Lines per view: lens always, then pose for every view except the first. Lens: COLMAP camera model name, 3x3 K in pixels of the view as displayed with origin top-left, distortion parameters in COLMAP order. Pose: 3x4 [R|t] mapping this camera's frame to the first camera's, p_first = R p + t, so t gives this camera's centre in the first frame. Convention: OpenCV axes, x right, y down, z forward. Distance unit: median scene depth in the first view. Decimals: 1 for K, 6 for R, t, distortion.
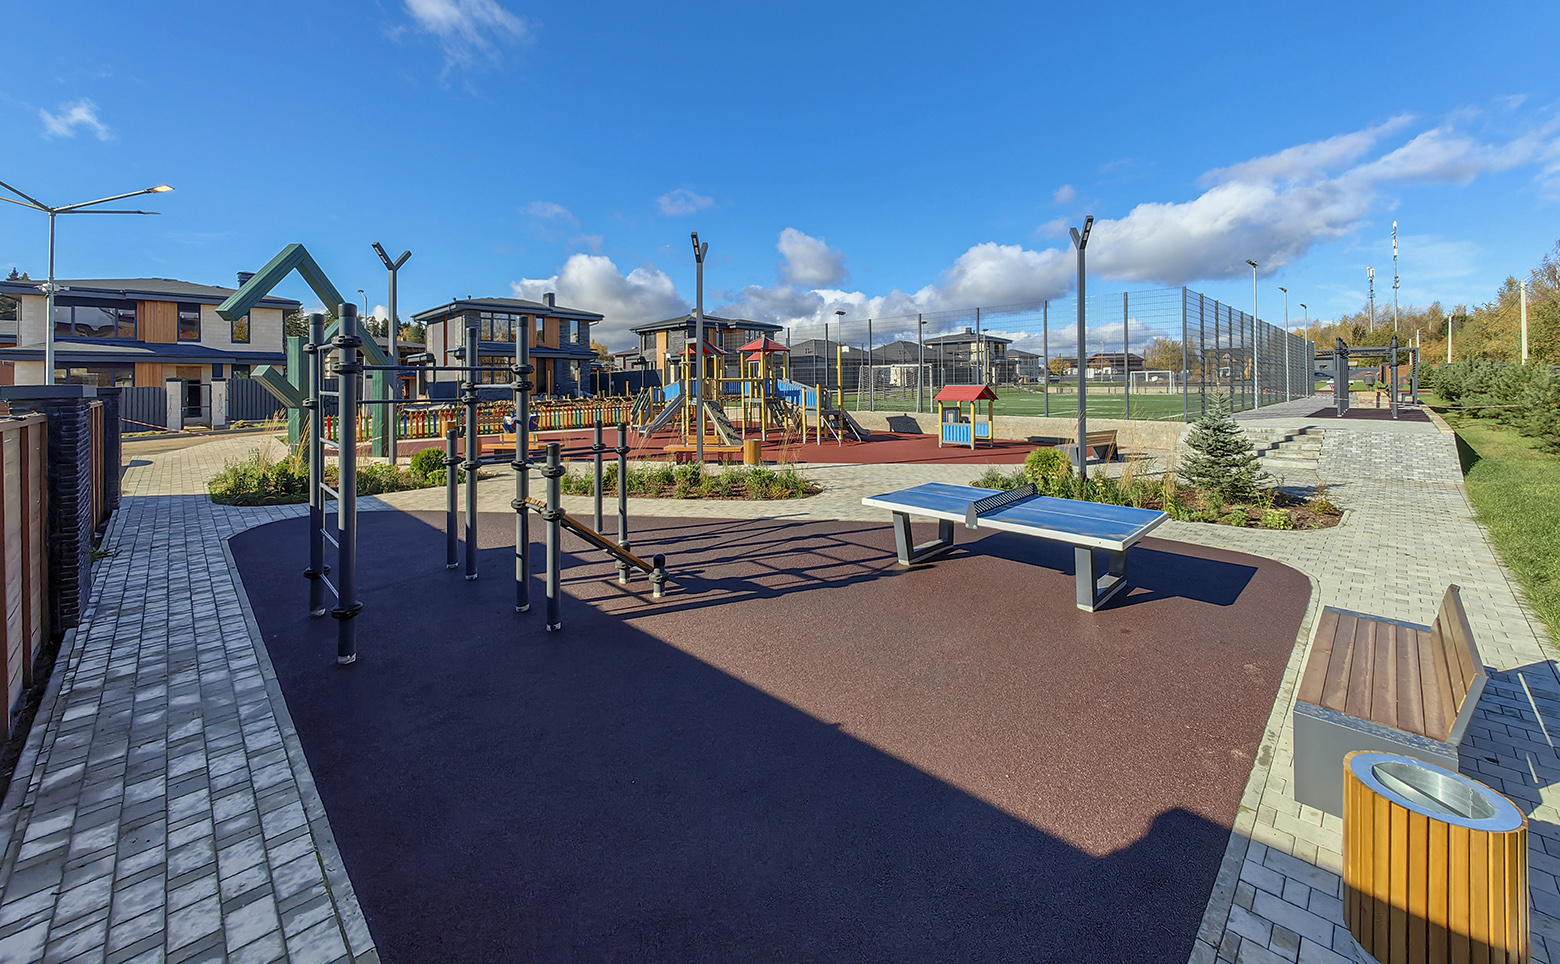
lens RADIAL K [[607.0, 0, 780.2], [0, 607.0, 368.1], [0, 0, 1]] dist [0.010294, 0.000819]
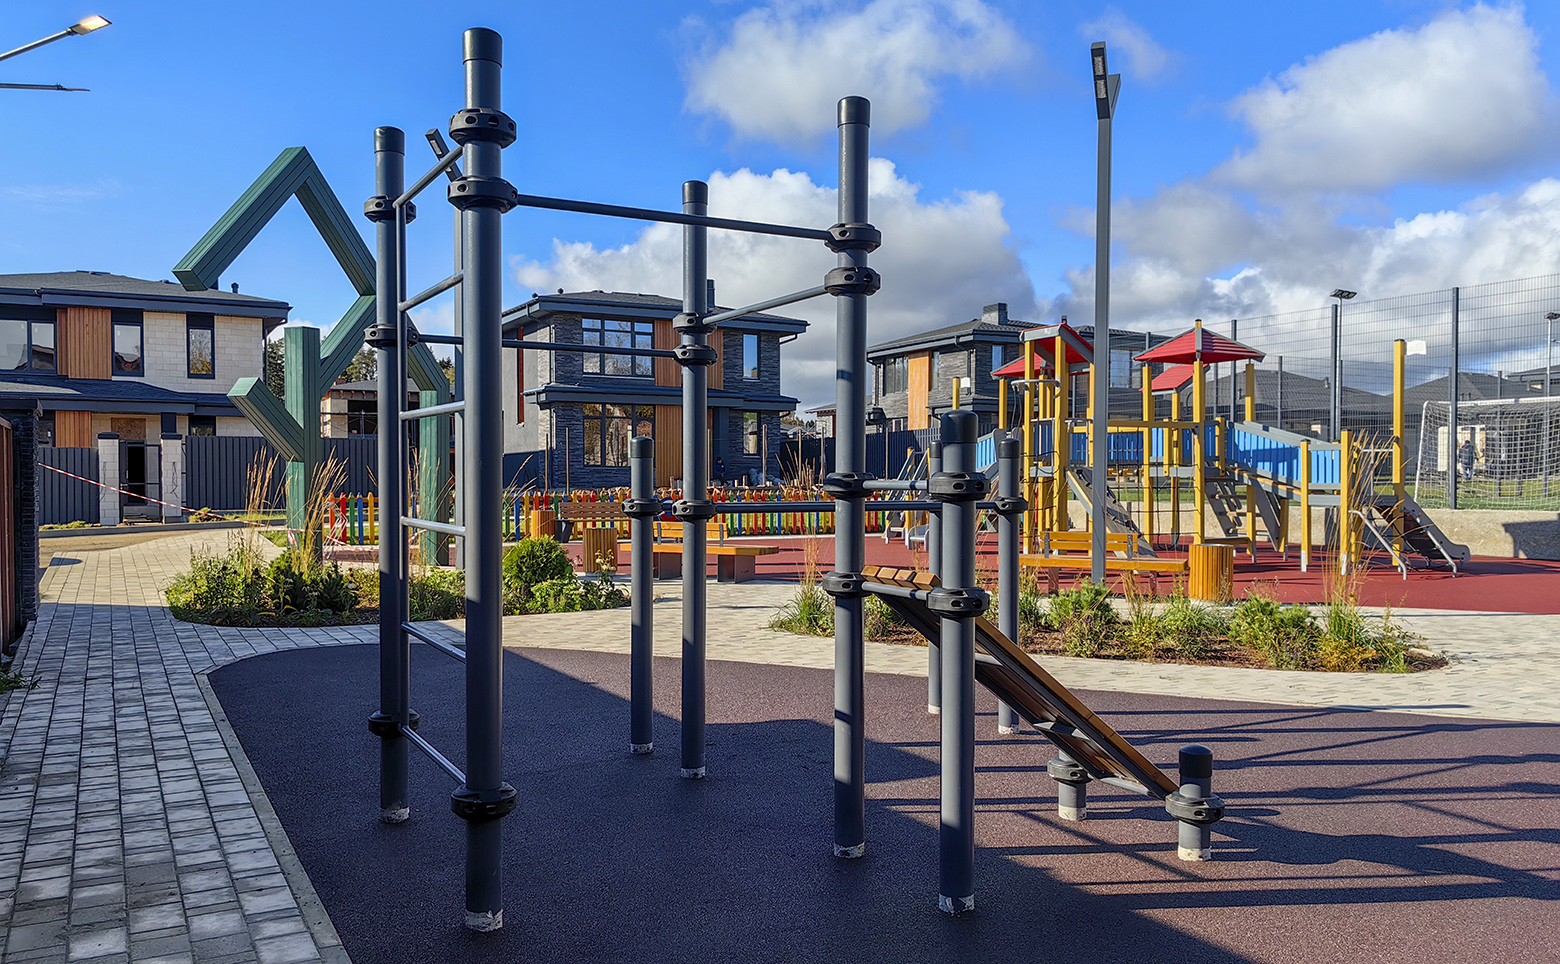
lens RADIAL K [[1225.3, 0, 779.1], [0, 1225.3, 487.2], [0, 0, 1]] dist [0.034949, -0.025708]
pose [[0.961035, 0.013210, -0.276109, -0.118600], [-0.005589, 0.999582, 0.028369, 0.065436], [0.276369, -0.025721, 0.960707, 0.111152]]
